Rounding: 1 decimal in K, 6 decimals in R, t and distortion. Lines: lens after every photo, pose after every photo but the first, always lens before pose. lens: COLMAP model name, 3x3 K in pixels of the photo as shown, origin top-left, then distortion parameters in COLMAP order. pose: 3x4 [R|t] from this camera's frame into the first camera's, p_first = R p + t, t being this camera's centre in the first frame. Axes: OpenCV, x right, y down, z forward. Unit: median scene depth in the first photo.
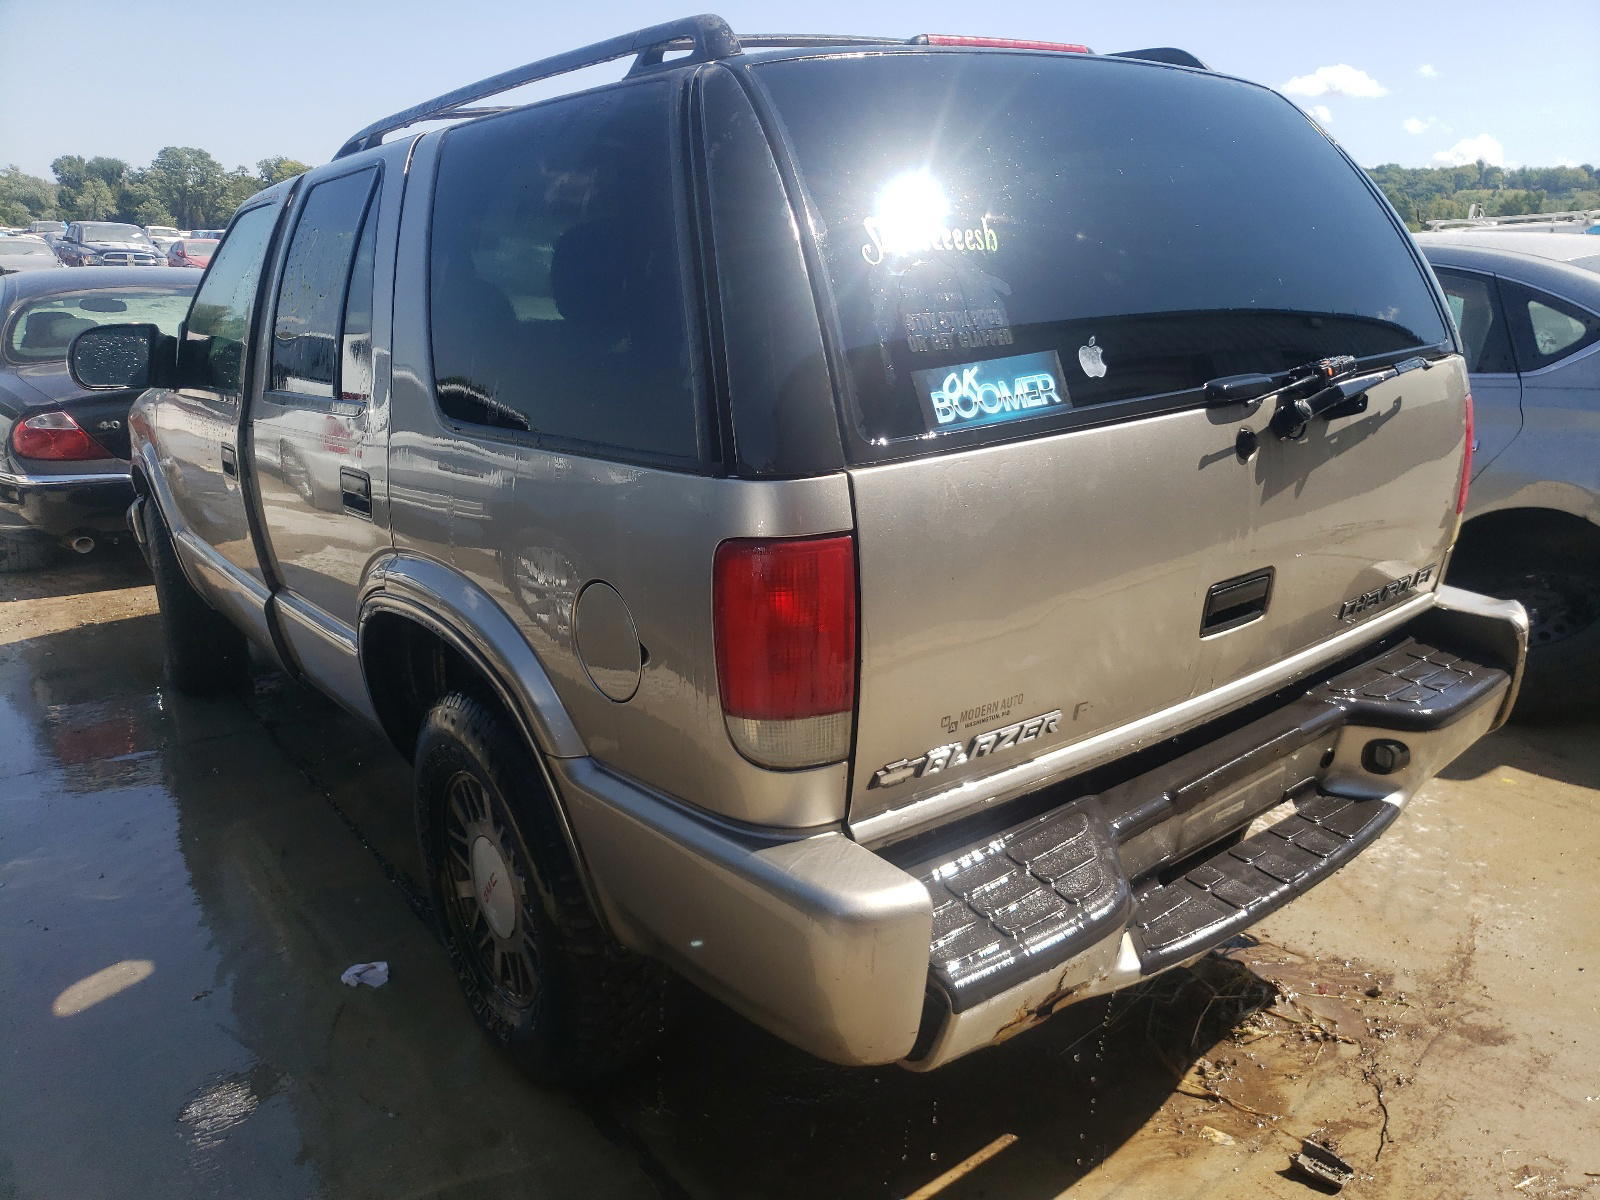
lens RADIAL K [[1224.8, 0, 805.1], [0, 1224.8, 596.4], [0, 0, 1]] dist [0.007545, 0.001632]
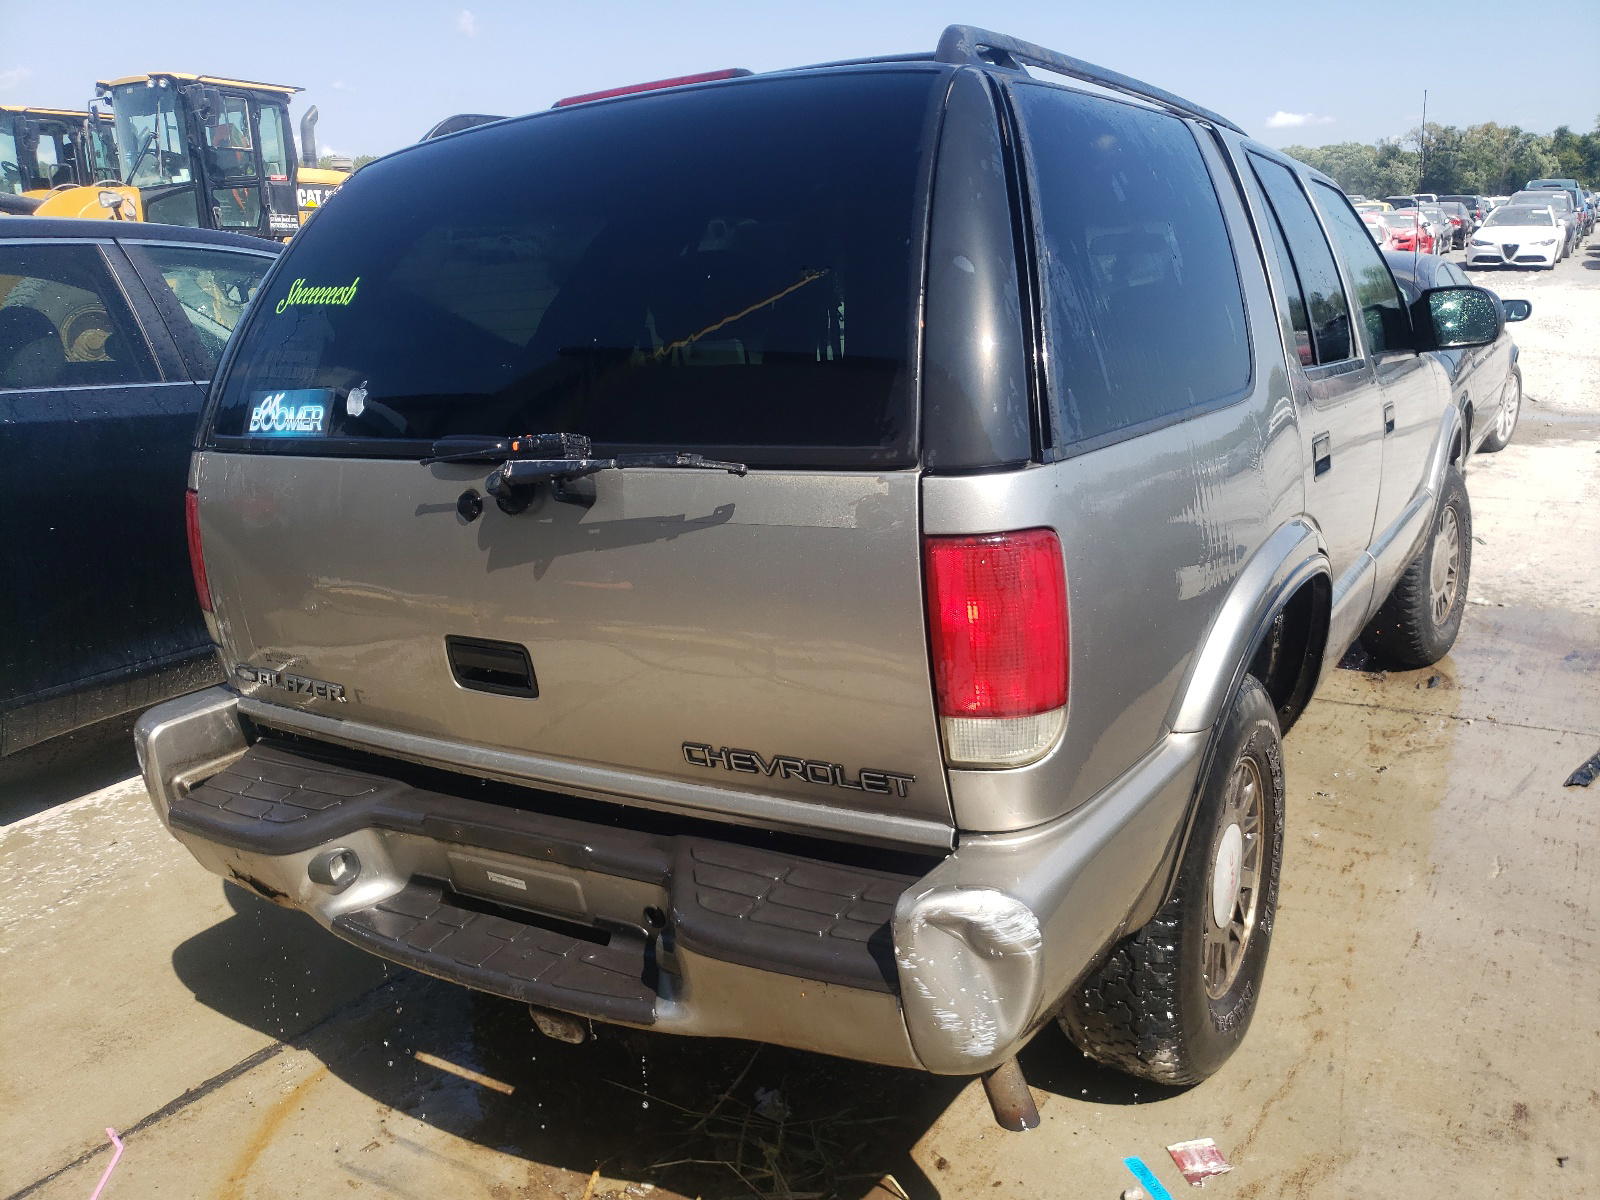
lens RADIAL K [[1224.8, 0, 805.6], [0, 1224.8, 603.4], [0, 0, 1]] dist [0.007545, 0.001632]
pose [[0.408485, 0.254474, -0.876575, 1.458623], [-0.225173, 0.958764, 0.173403, -0.302408], [0.884555, 0.126549, 0.448941, 0.870818]]
